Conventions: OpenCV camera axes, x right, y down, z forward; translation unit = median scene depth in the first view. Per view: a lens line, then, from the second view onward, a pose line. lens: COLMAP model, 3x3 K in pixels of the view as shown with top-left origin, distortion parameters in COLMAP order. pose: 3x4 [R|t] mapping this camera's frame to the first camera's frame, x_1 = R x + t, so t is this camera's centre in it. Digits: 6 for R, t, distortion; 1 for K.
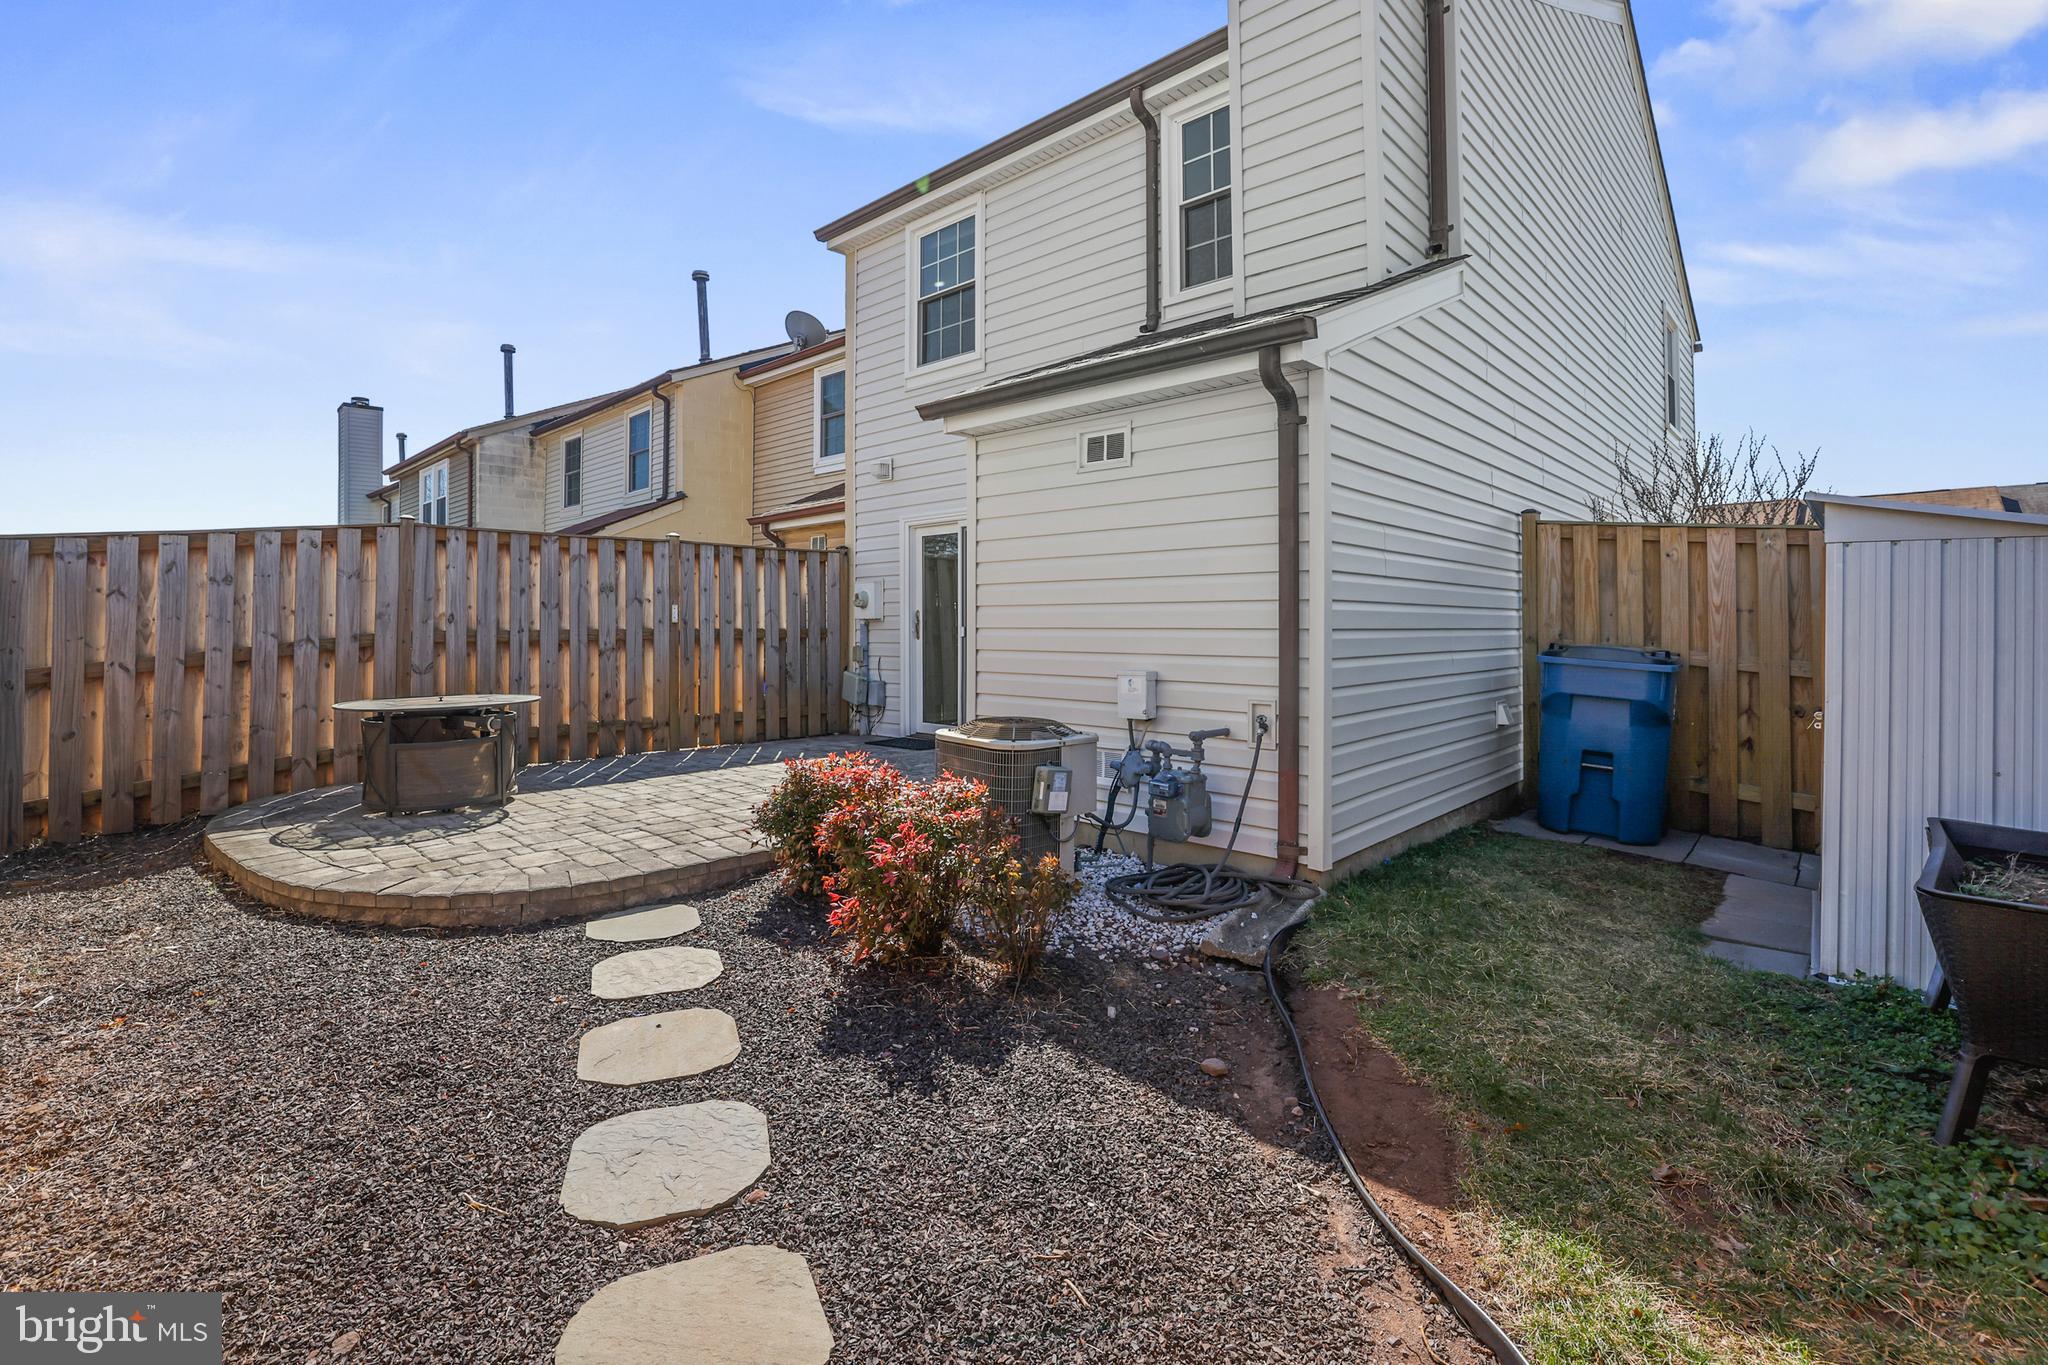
lens RADIAL K [[919.2, 0, 948.4], [0, 919.2, 607.2], [0, 0, 1]] dist [-0.043899, 0.018107]
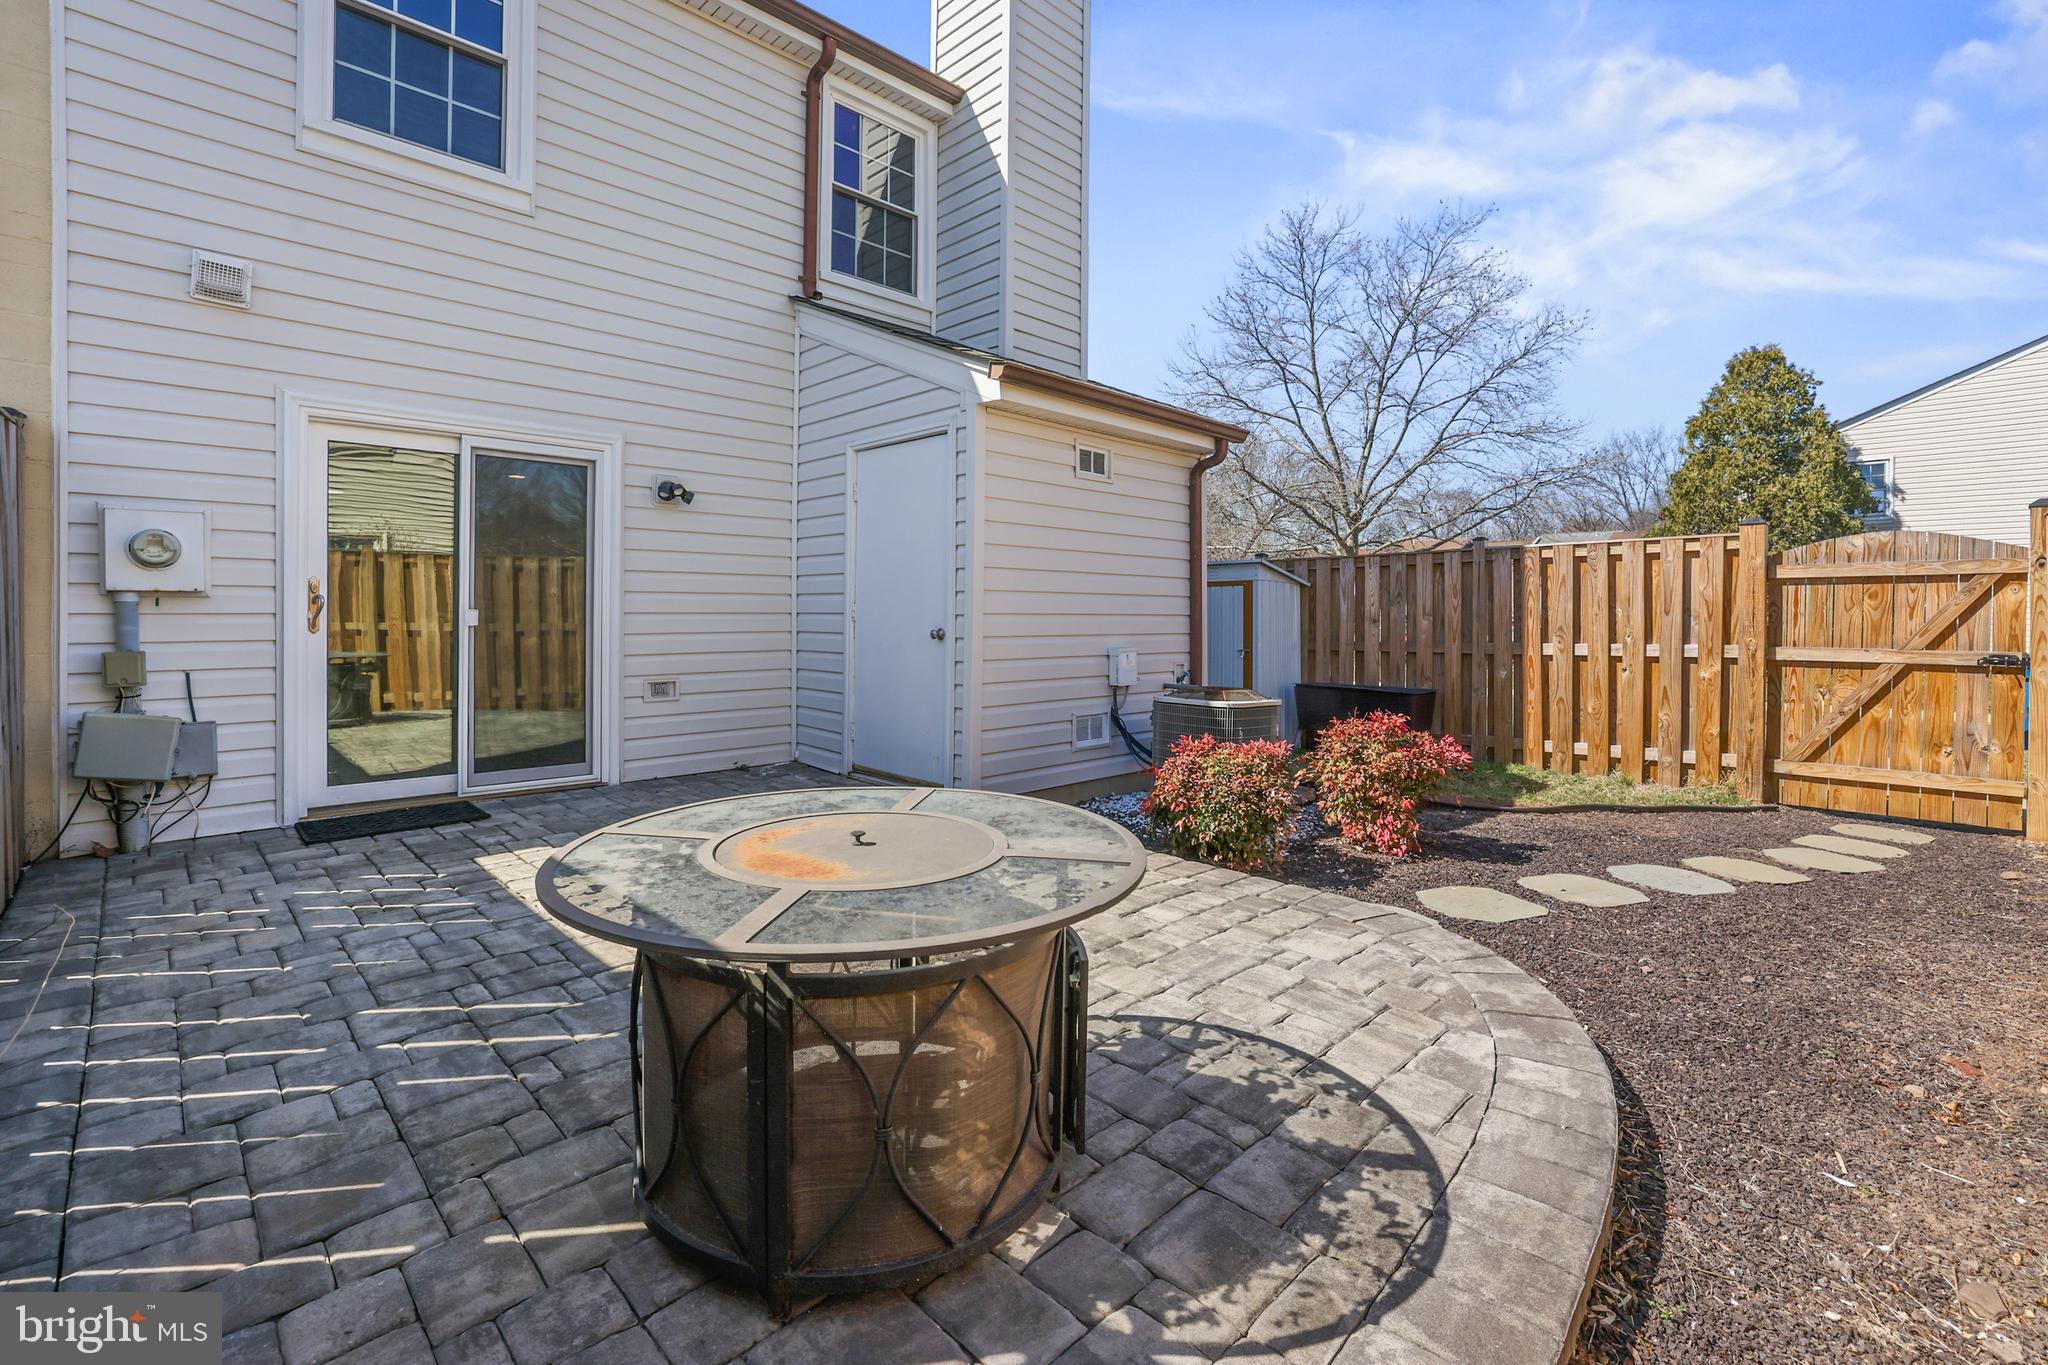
lens RADIAL K [[920.1, 0, 1040.3], [0, 920.1, 617.2], [0, 0, 1]] dist [-0.040217, 0.016196]
pose [[-0.013134, -0.007313, 0.999887, -0.736622], [-0.026601, 0.999622, 0.006961, 0.015349], [-0.999560, -0.026506, -0.013324, 0.785531]]
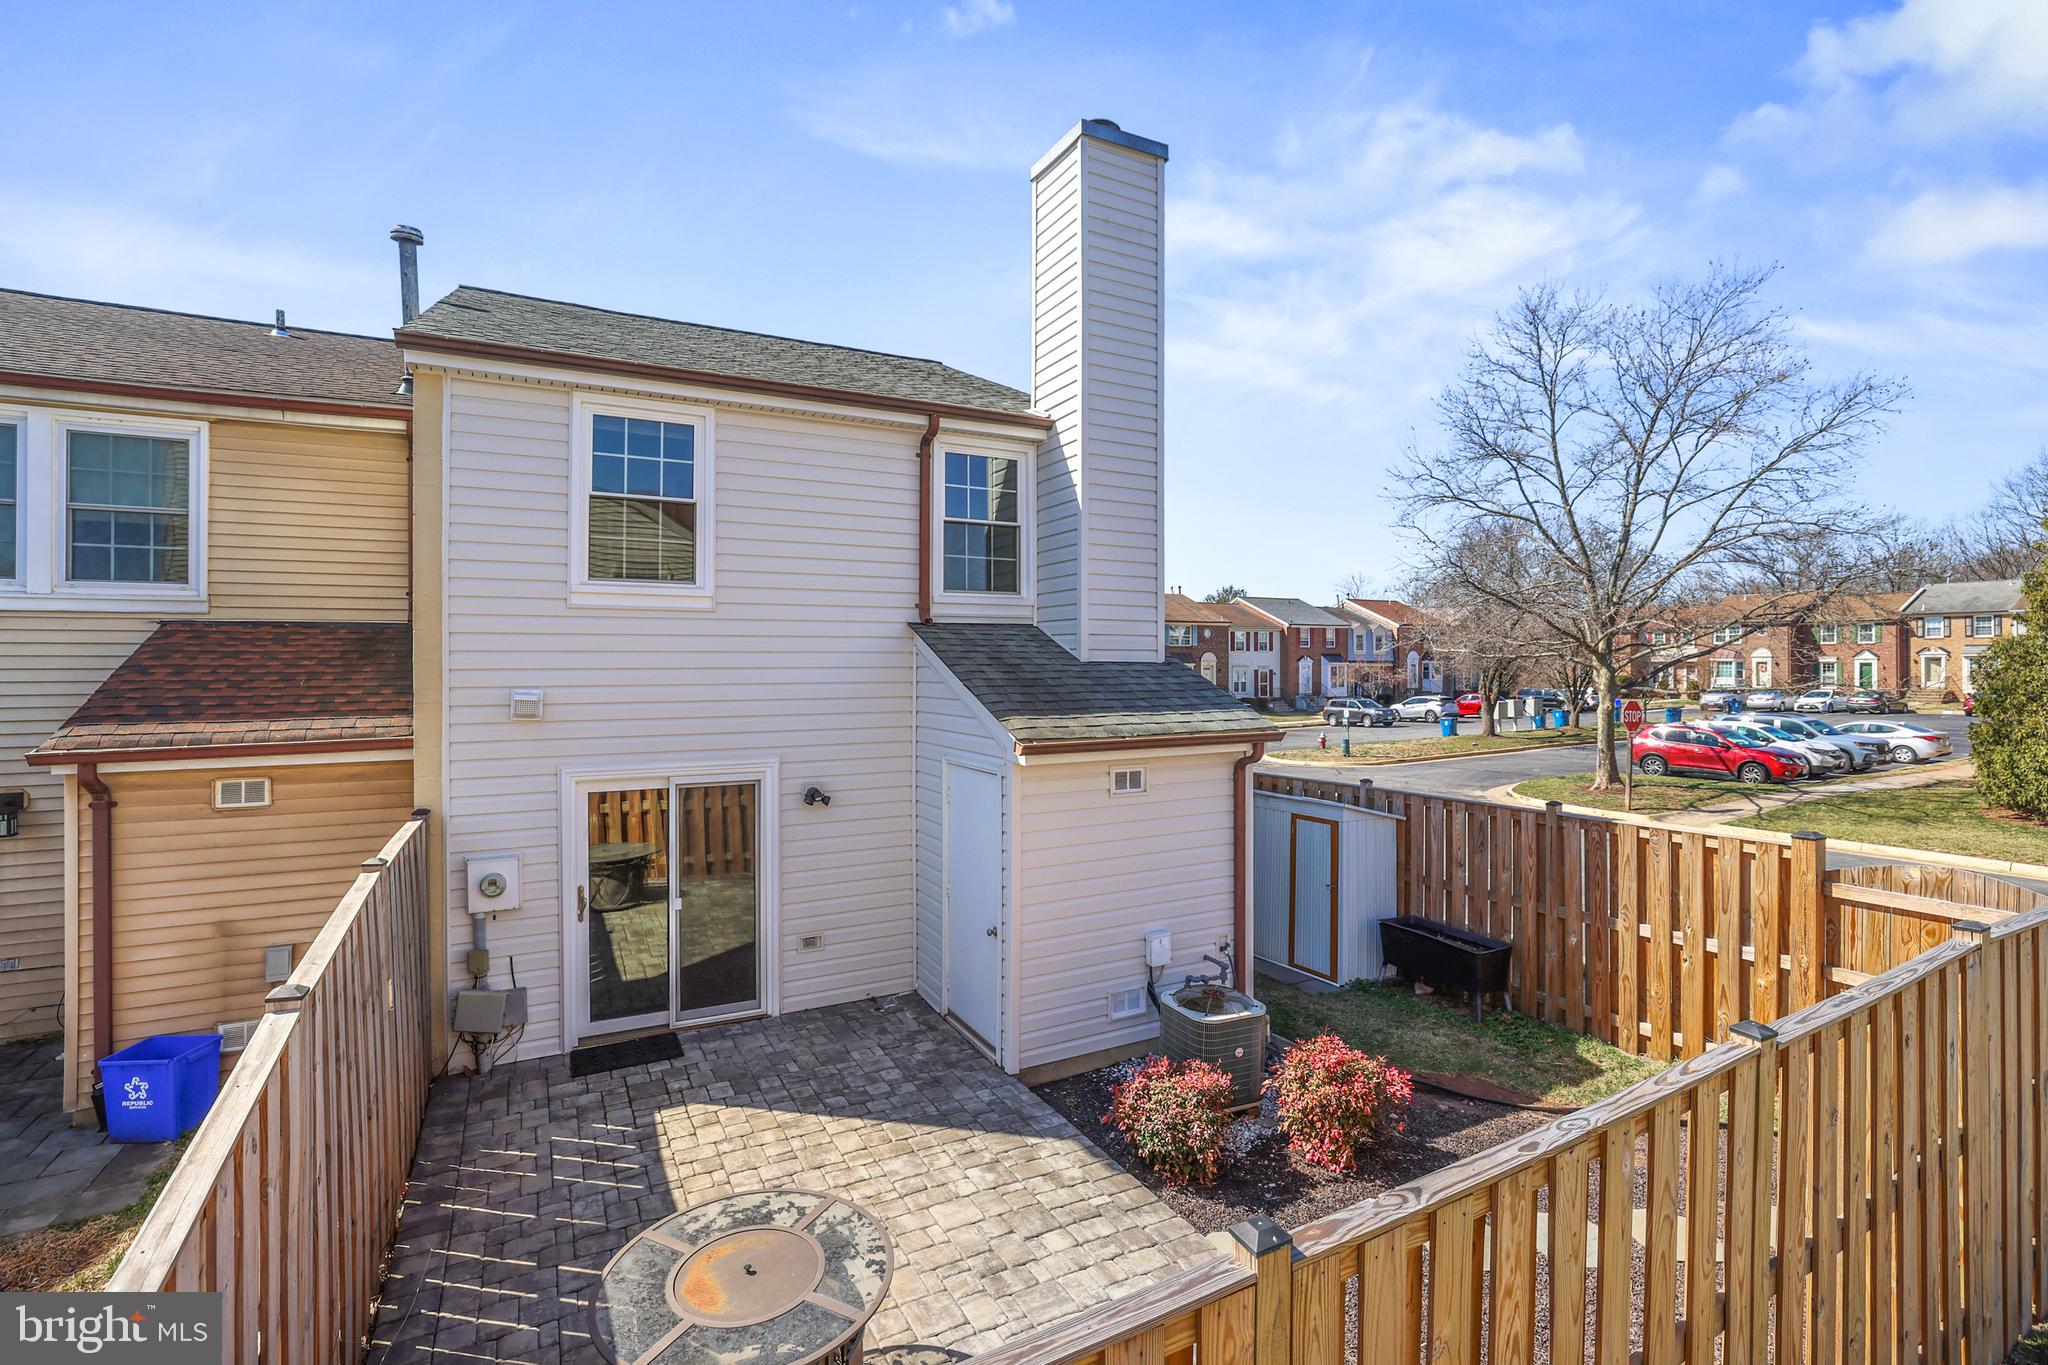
lens RADIAL K [[948.9, 0, 1036.1], [0, 948.9, 648.4], [0, 0, 1]] dist [-0.053287, 0.029739]
pose [[0.275736, 0.006138, 0.961214, -0.934232], [-0.015080, 0.999884, -0.002059, -0.271846], [-0.961115, -0.013927, 0.275796, 0.534728]]
